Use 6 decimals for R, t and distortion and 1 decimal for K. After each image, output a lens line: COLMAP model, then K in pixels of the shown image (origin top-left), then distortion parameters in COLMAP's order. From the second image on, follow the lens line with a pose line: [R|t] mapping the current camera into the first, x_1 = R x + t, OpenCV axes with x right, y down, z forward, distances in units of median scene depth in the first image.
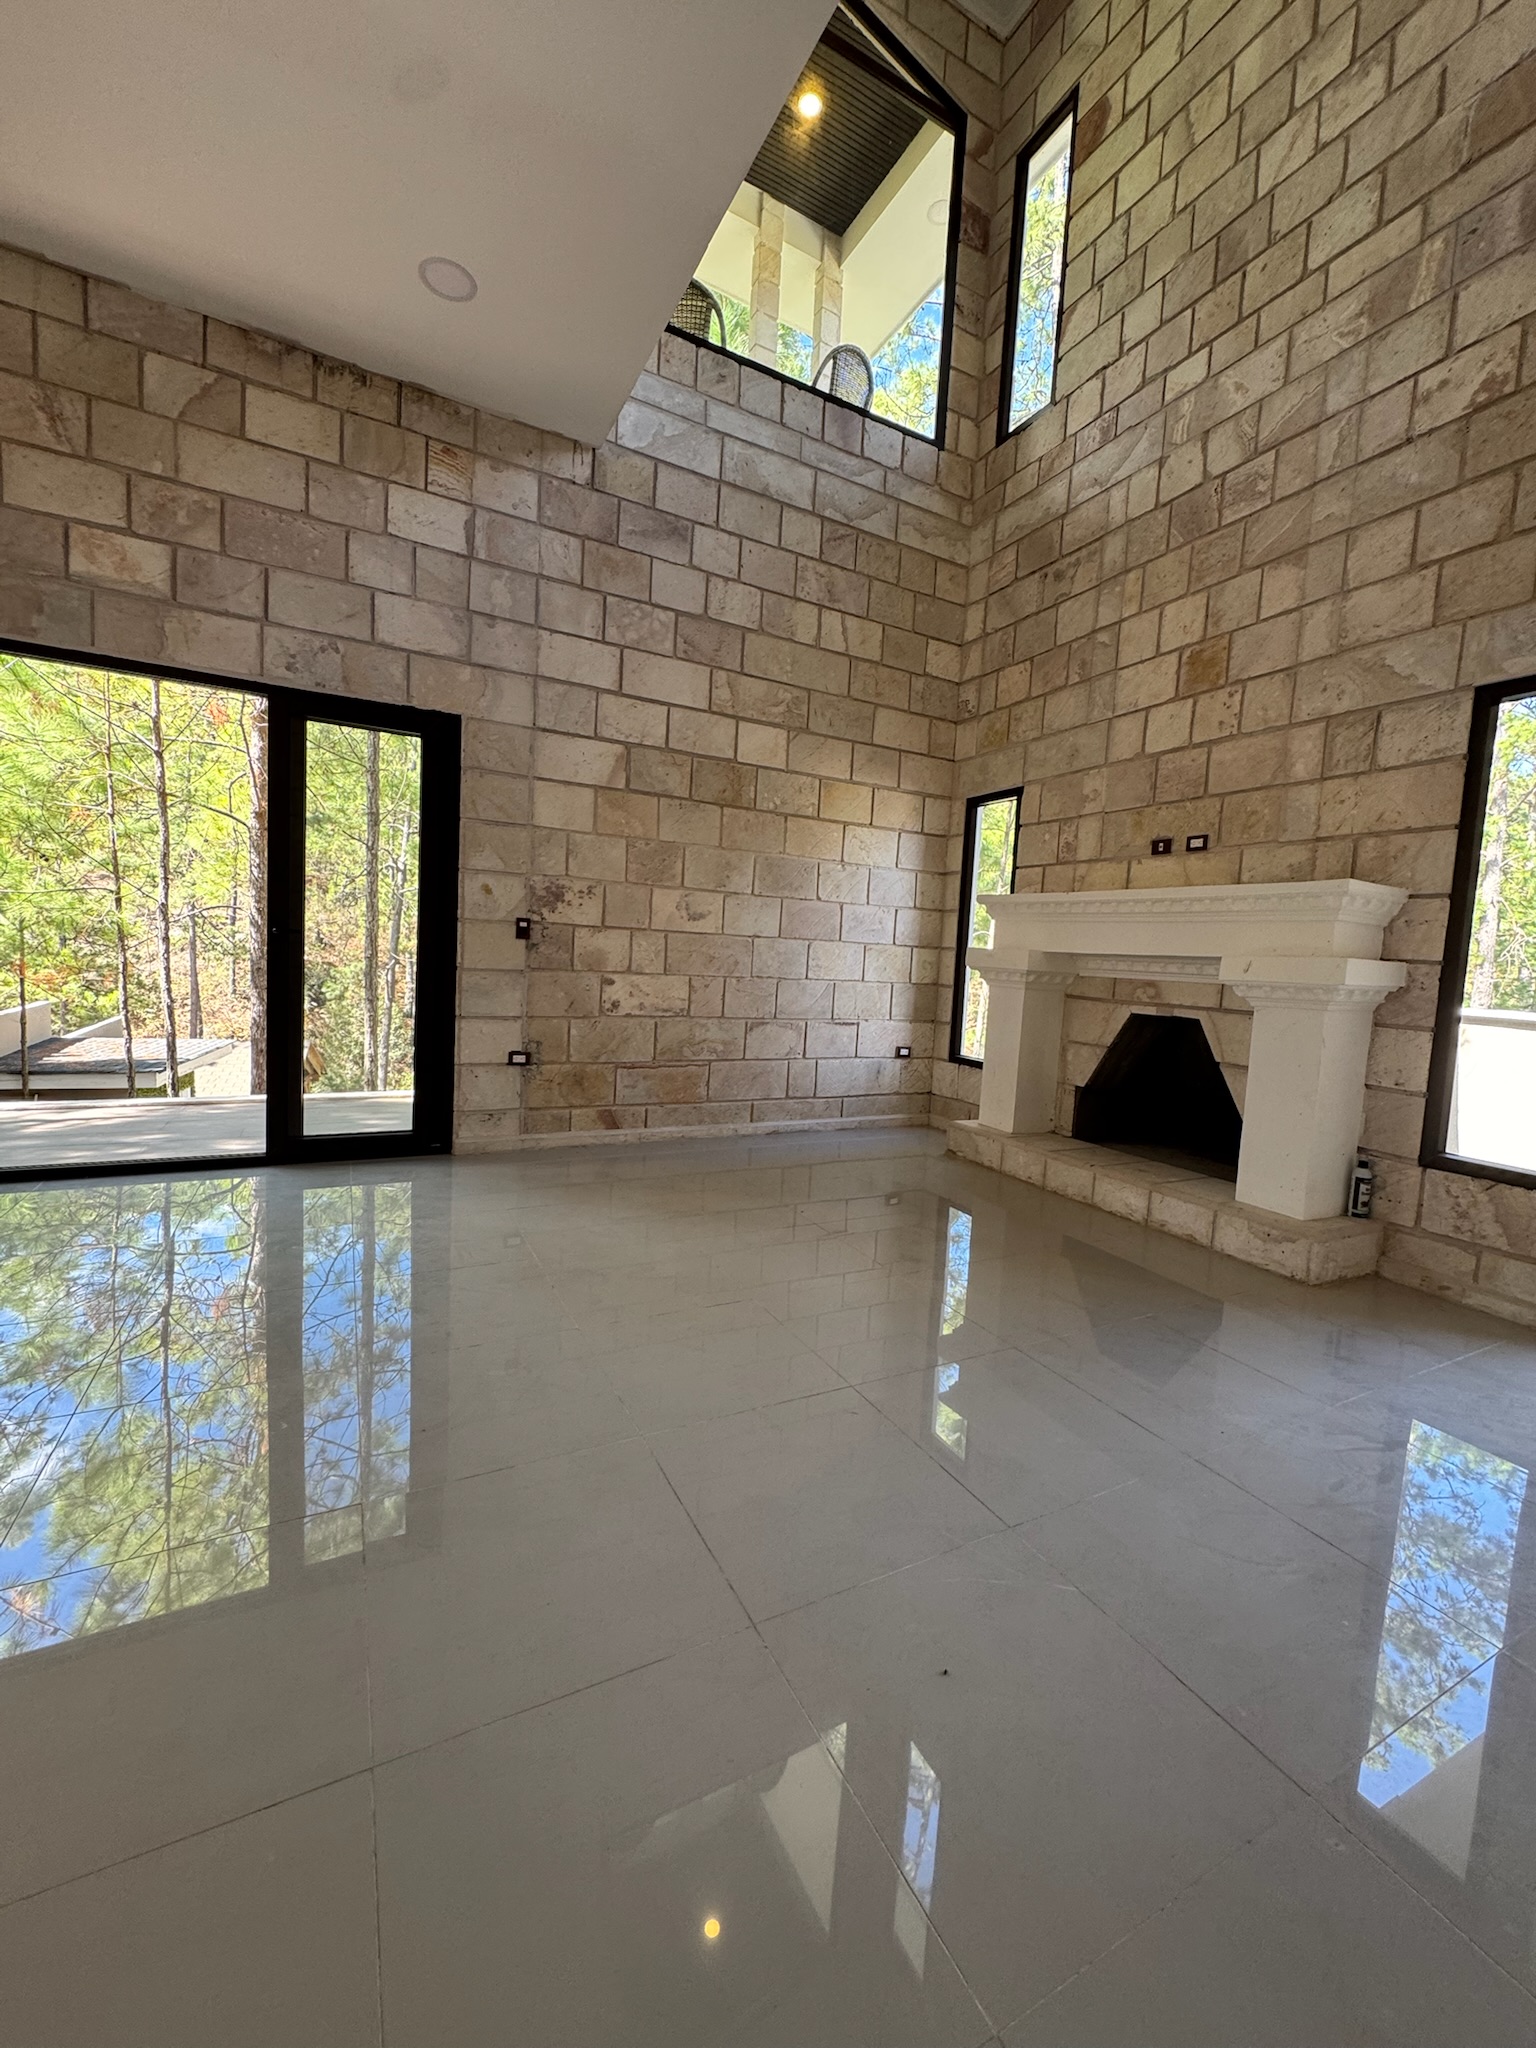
lens RADIAL K [[814.4, 0, 769.8], [0, 814.4, 1010.1], [0, 0, 1]] dist [0.001390, -0.000634]
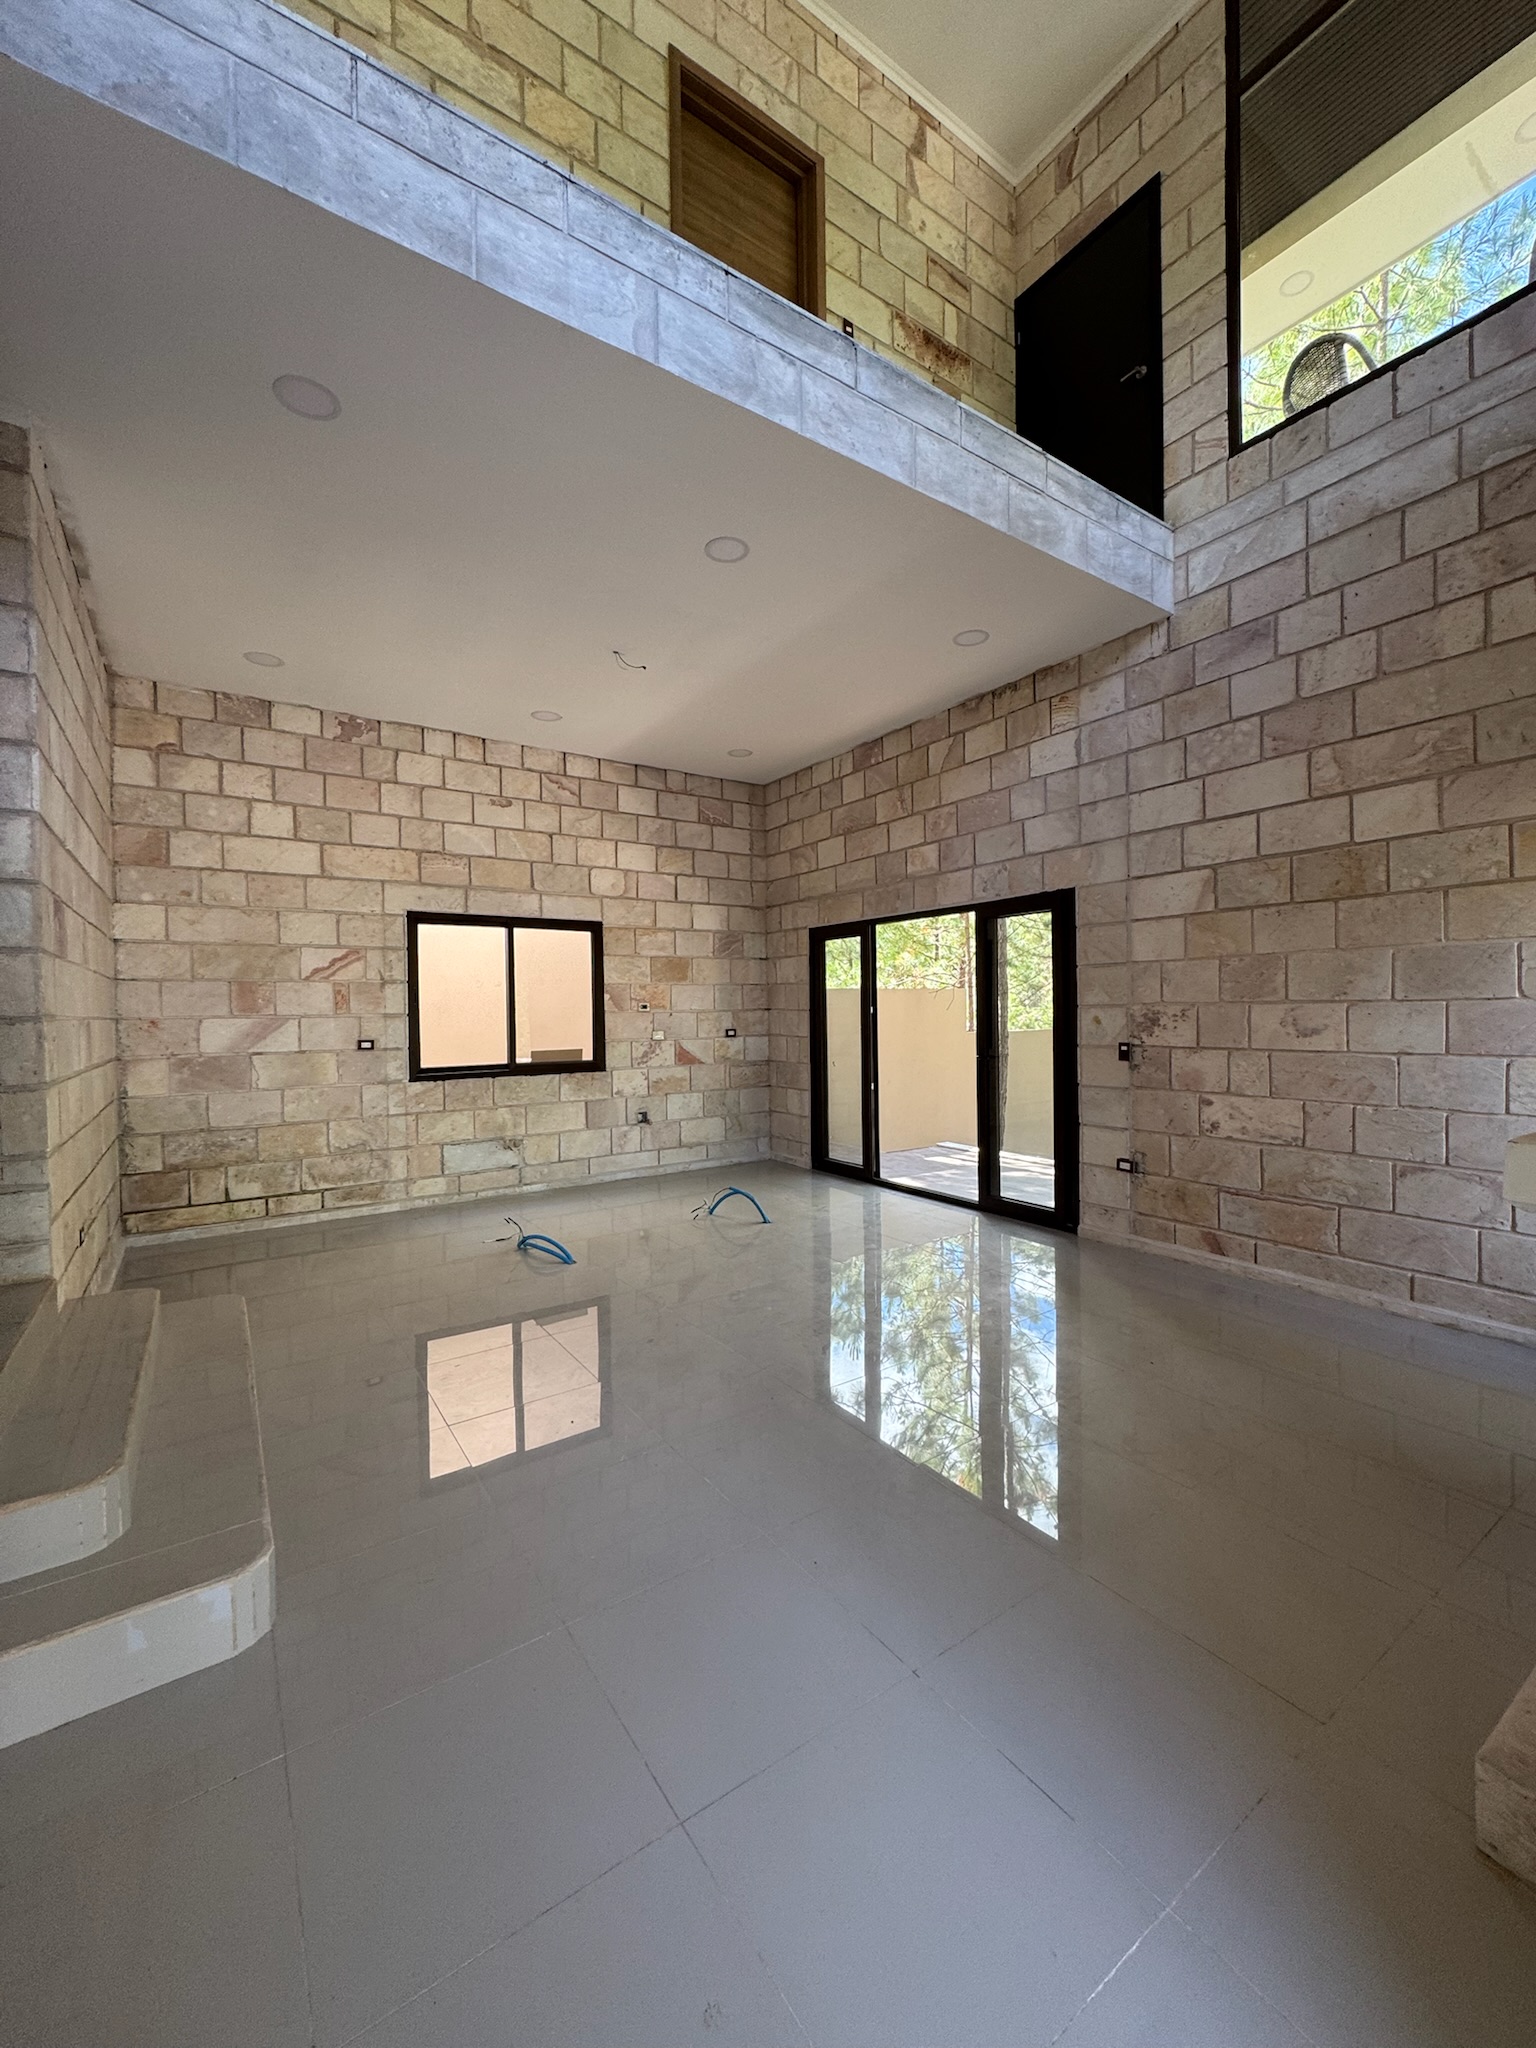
lens RADIAL K [[814.4, 0, 768.5], [0, 814.4, 1020.3], [0, 0, 1]] dist [0.001390, -0.000634]
pose [[0.120905, -0.047848, -0.991510, 0.741246], [-0.056752, 0.996871, -0.055028, -0.049857], [0.991040, 0.062924, 0.117811, 0.345708]]
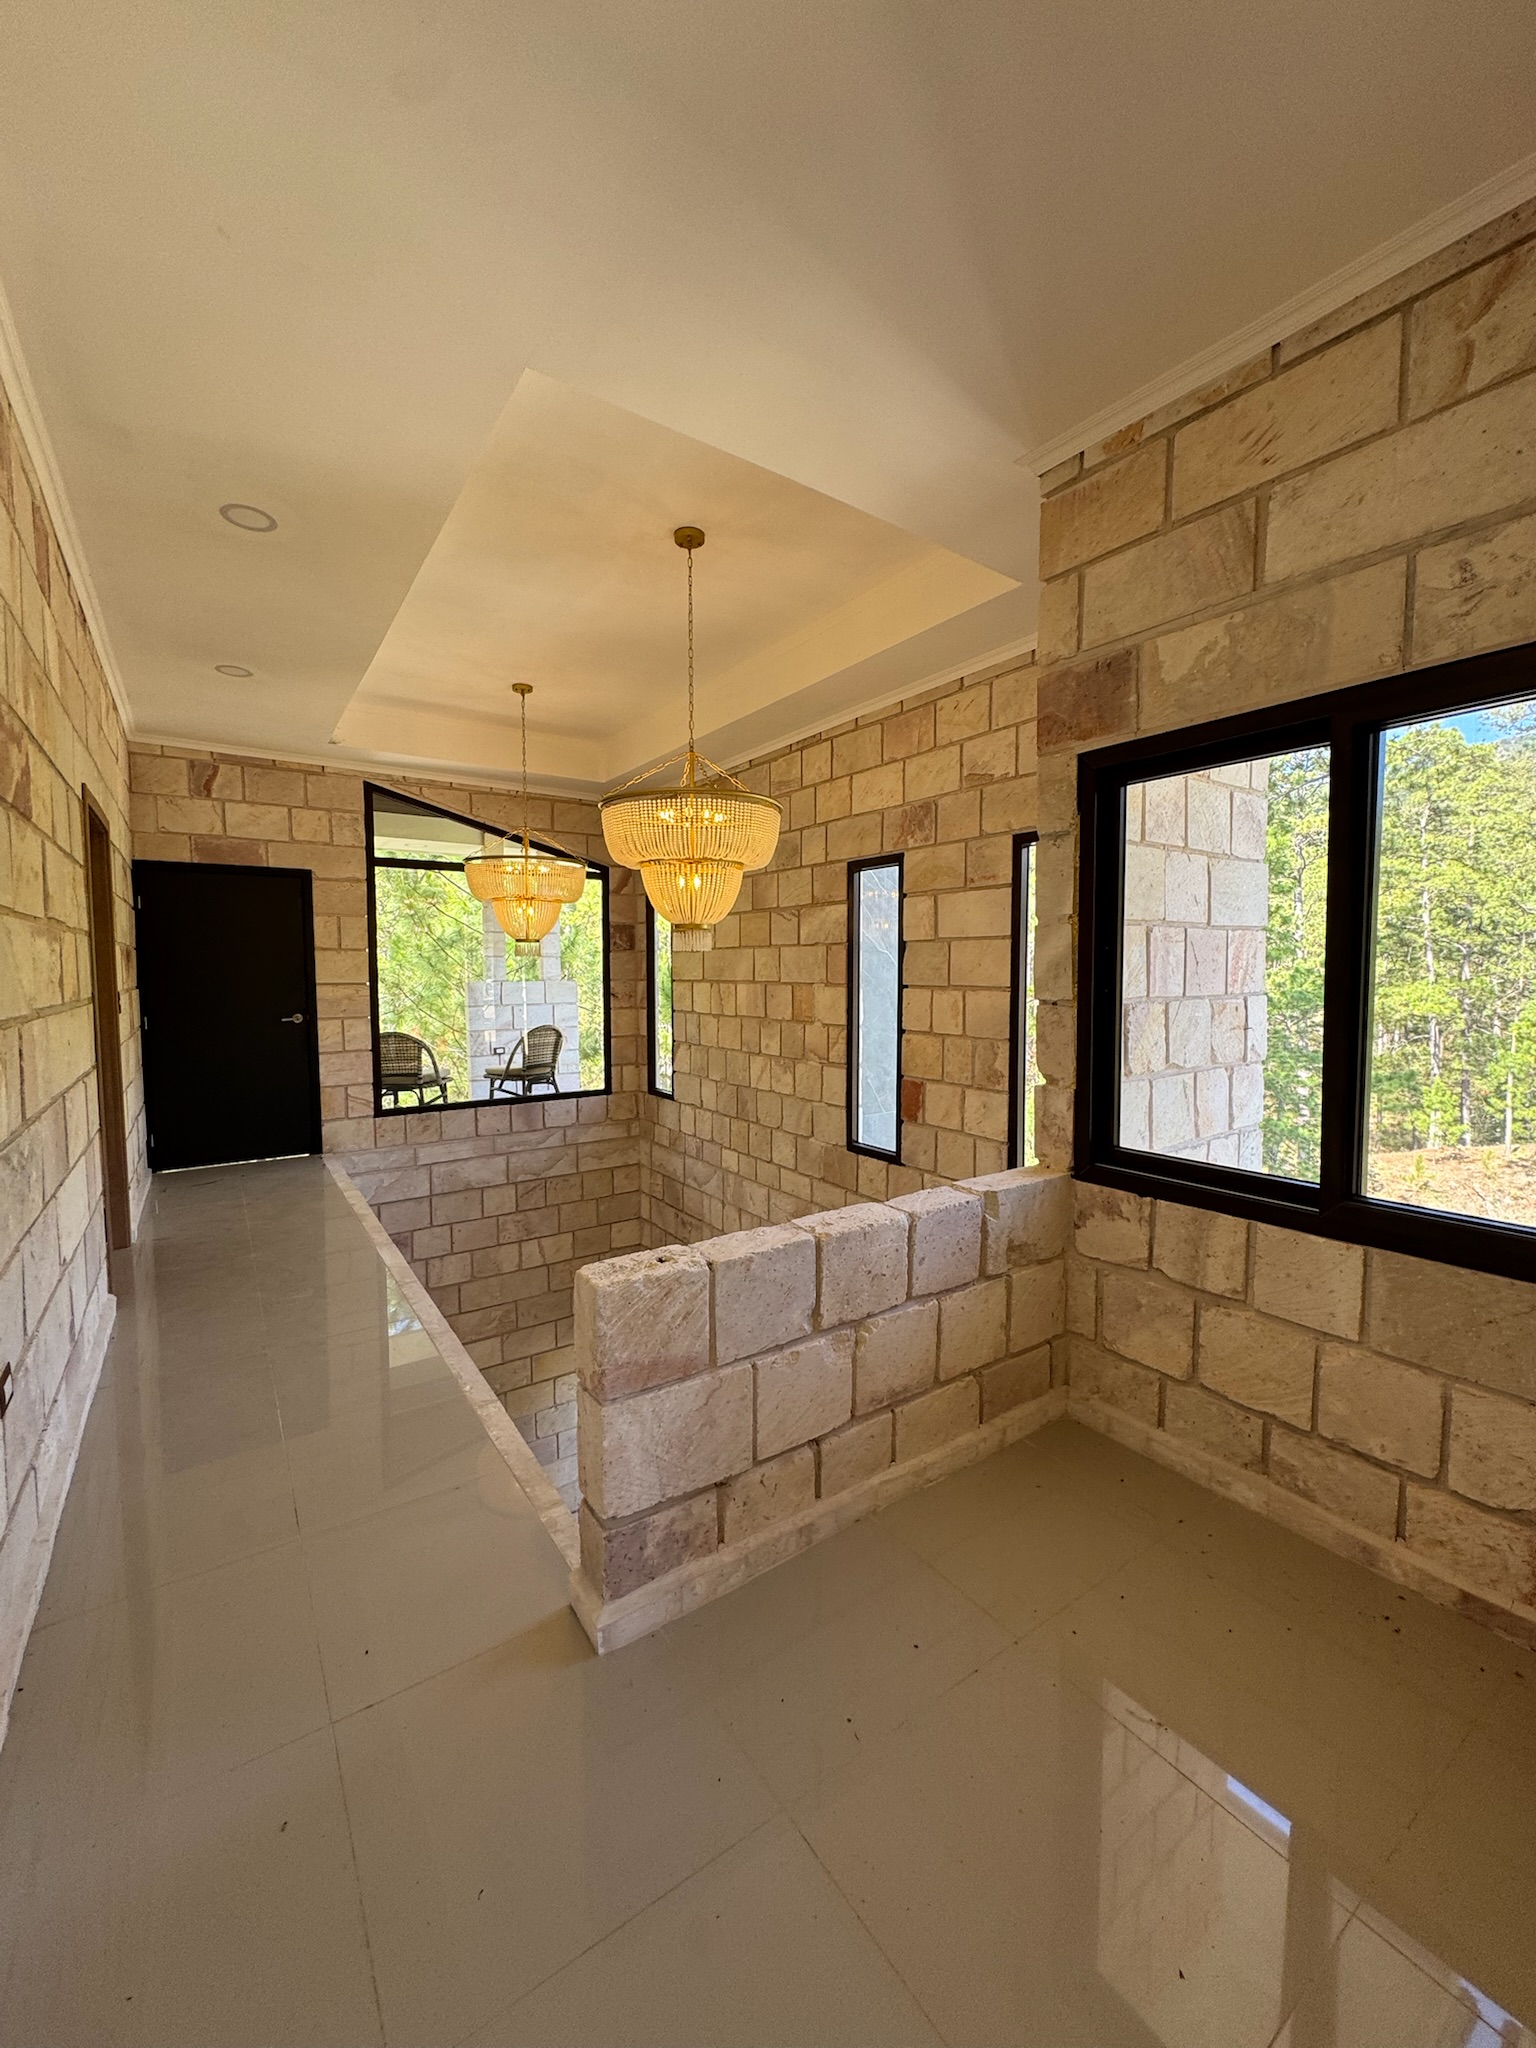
lens RADIAL K [[814.4, 0, 772.1], [0, 814.4, 1020.4], [0, 0, 1]] dist [0.001390, -0.000634]
pose [[0.989670, -0.065307, 0.127629, 0.367152], [0.066009, 0.997818, -0.001270, -0.923520], [-0.127267, 0.009681, 0.991821, -0.477711]]
